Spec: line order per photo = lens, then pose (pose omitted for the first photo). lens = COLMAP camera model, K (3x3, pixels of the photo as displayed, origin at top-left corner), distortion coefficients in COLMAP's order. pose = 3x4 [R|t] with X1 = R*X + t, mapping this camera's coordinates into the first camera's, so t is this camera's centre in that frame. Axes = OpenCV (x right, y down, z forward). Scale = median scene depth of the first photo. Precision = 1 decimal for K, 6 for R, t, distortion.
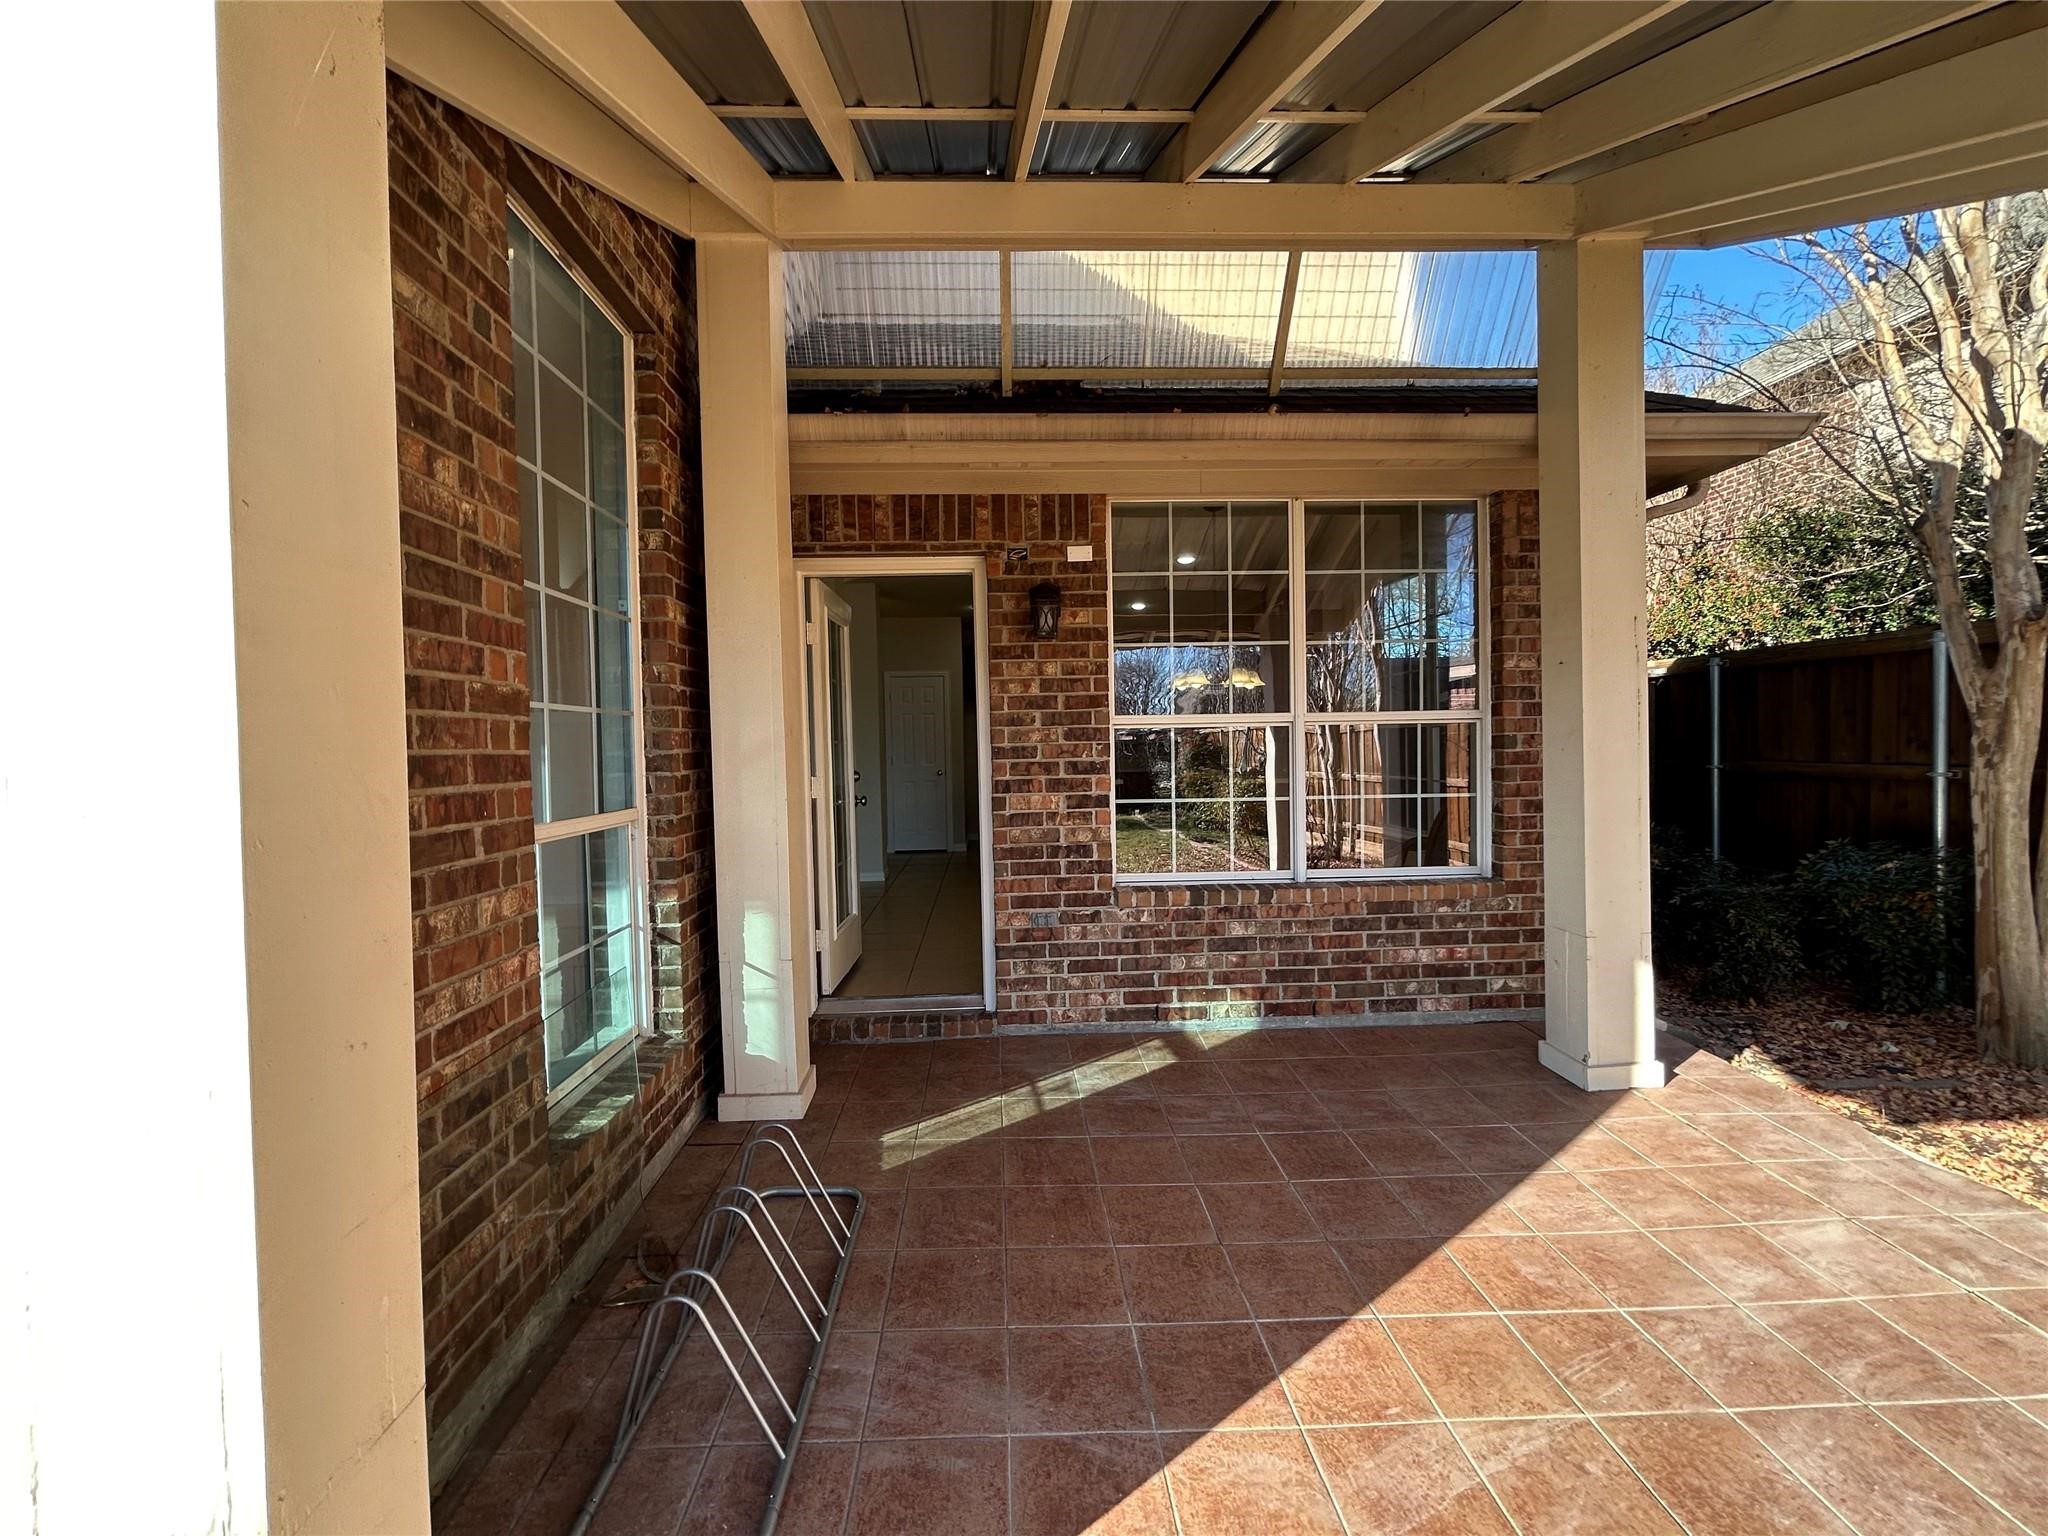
lens RADIAL K [[825.9, 0, 1018.8], [0, 825.9, 763.3], [0, 0, 1]] dist [-0.001313, 0.000121]
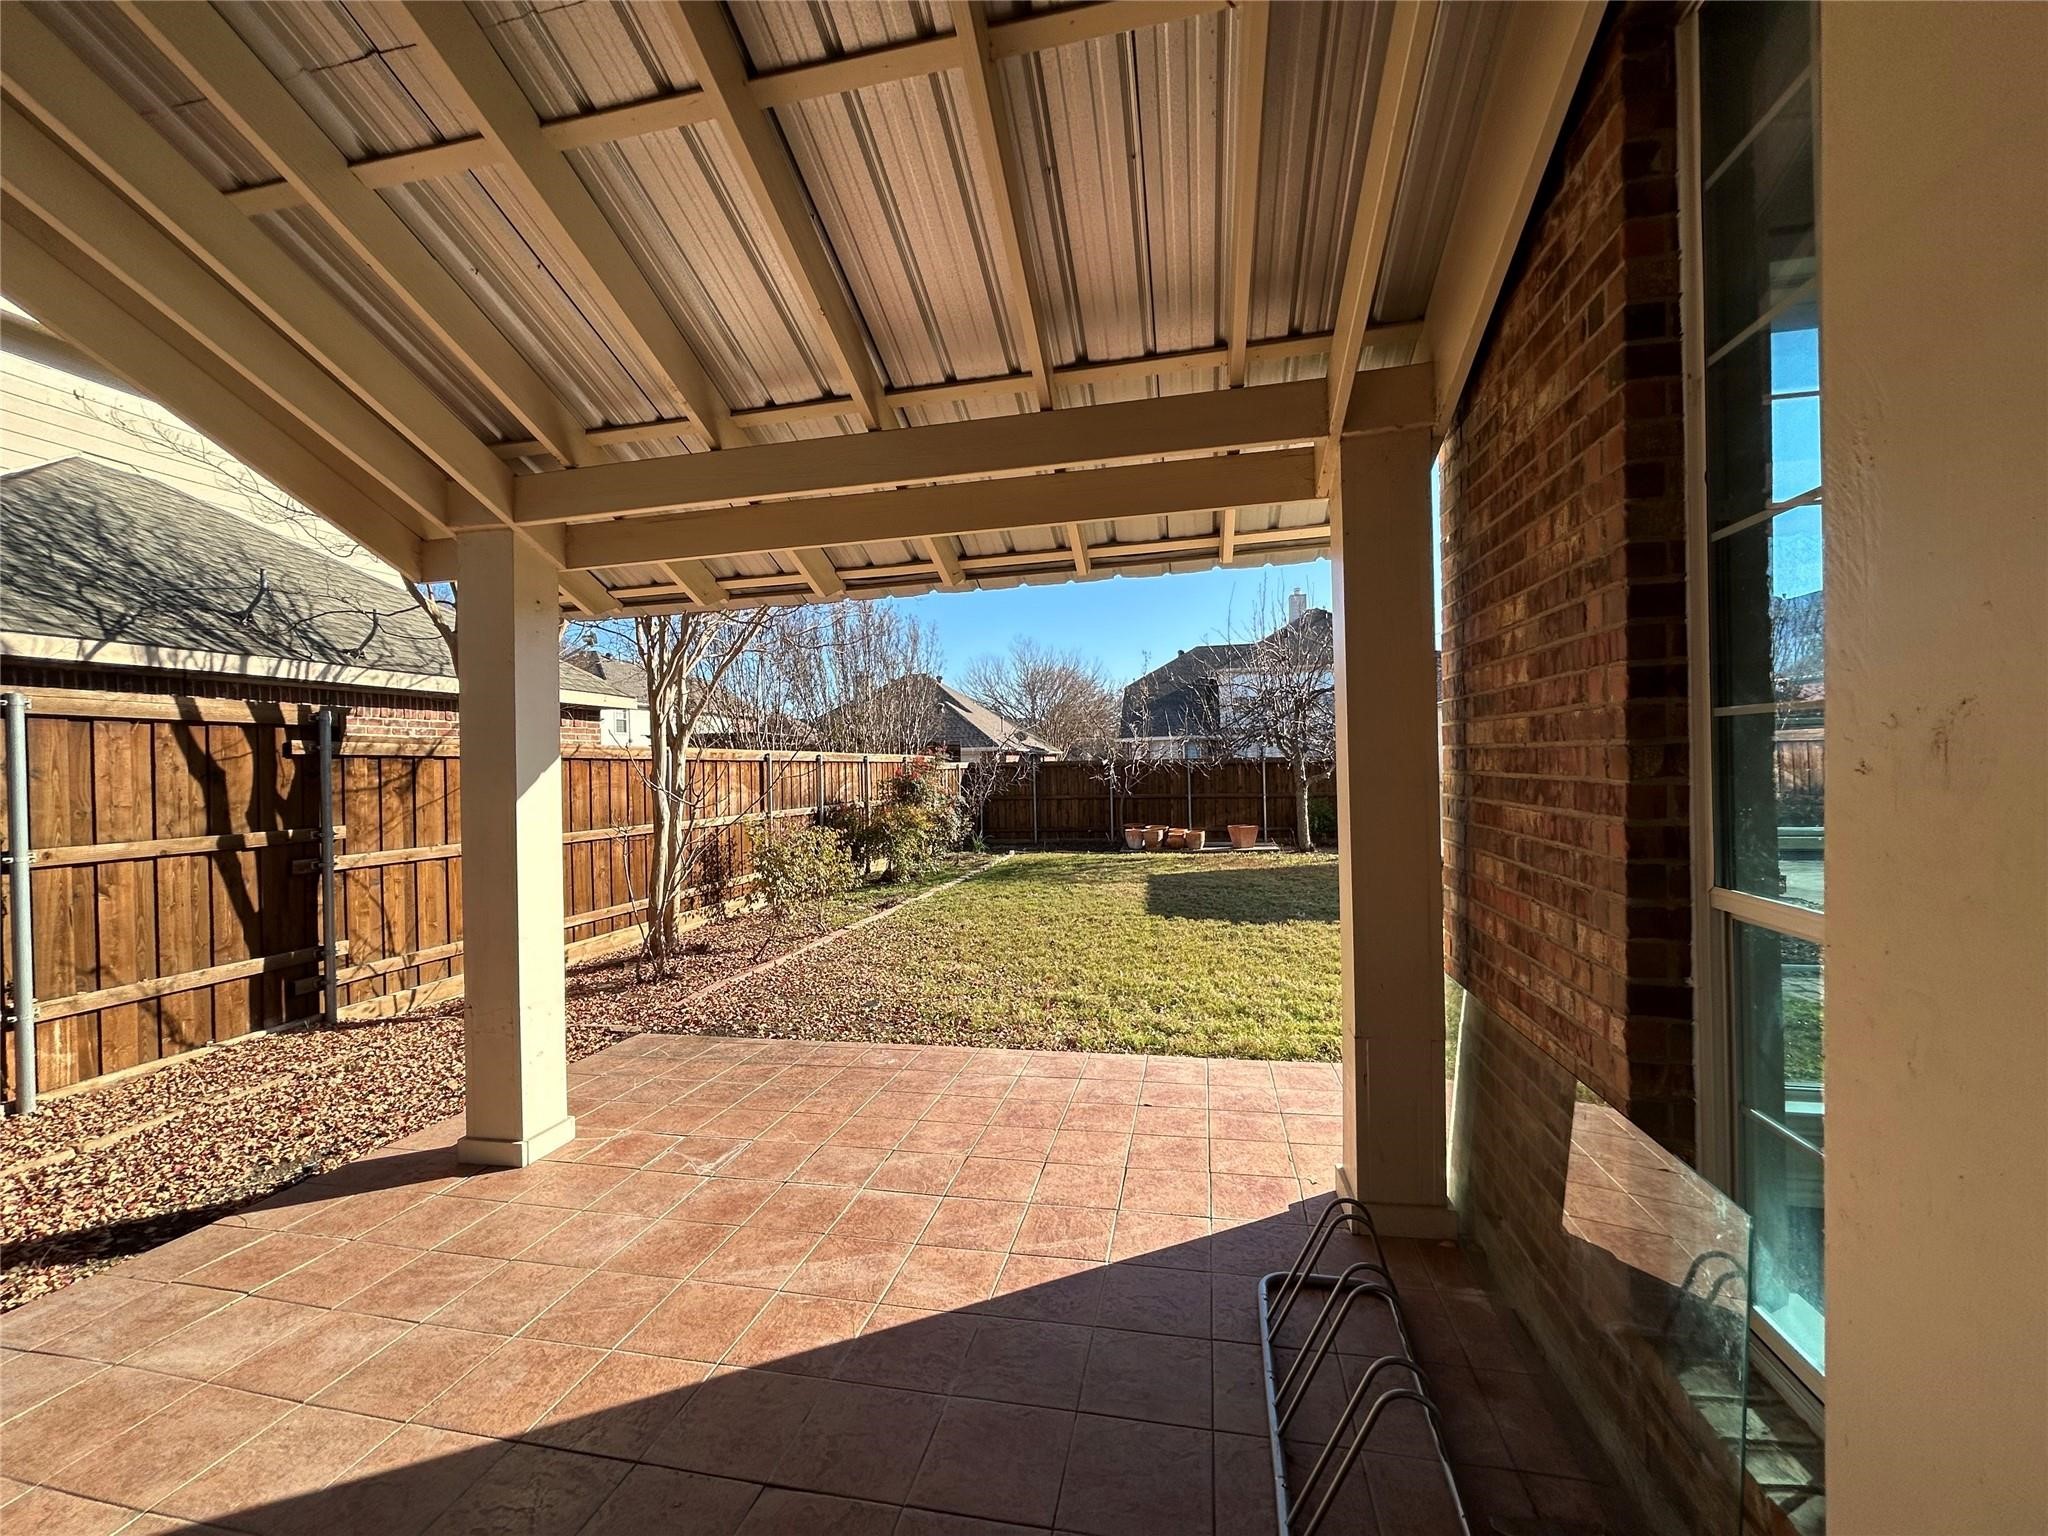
lens RADIAL K [[825.9, 0, 1018.8], [0, 825.9, 763.3], [0, 0, 1]] dist [-0.001313, 0.000121]
pose [[-0.970201, 0.040813, 0.238841, -0.214854], [0.046212, 0.998786, 0.017047, -0.077256], [-0.237855, 0.027576, -0.970909, 2.020281]]
